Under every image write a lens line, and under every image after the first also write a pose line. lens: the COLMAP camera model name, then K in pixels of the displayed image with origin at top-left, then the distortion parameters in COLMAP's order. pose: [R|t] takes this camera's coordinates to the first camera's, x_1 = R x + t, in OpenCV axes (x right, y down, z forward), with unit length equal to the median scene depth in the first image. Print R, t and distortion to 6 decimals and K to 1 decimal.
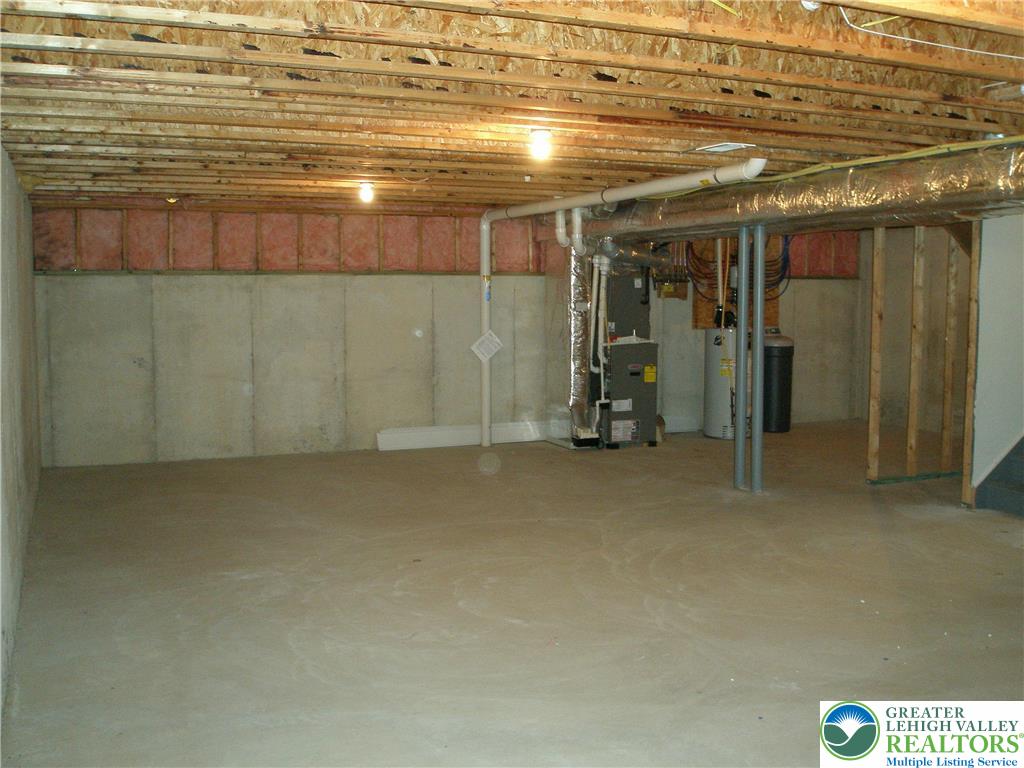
lens RADIAL K [[963.3, 0, 512.0], [0, 963.3, 384.0], [0, 0, 1]] dist [-0.118262, 0.001547]
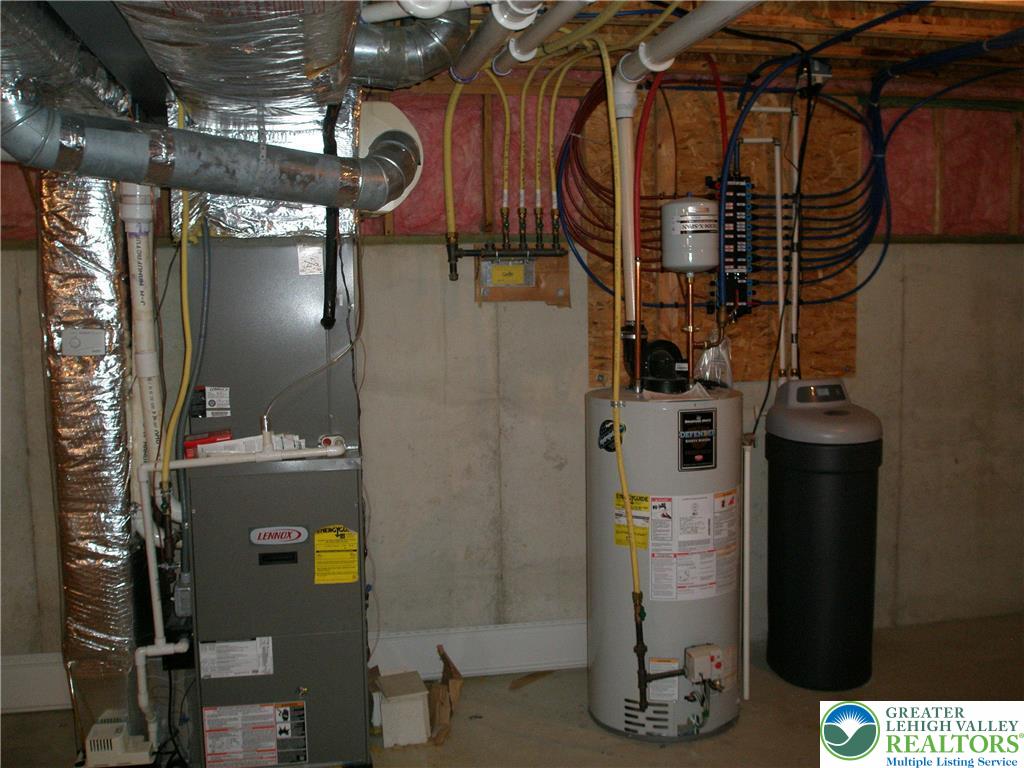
lens RADIAL K [[963.3, 0, 512.0], [0, 963.3, 384.0], [0, 0, 1]] dist [-0.118262, 0.001547]
pose [[0.978783, -0.000994, -0.204895, 0.243068], [0.000685, 0.999999, -0.001577, -0.060382], [0.204896, 0.001403, 0.978783, 0.667179]]
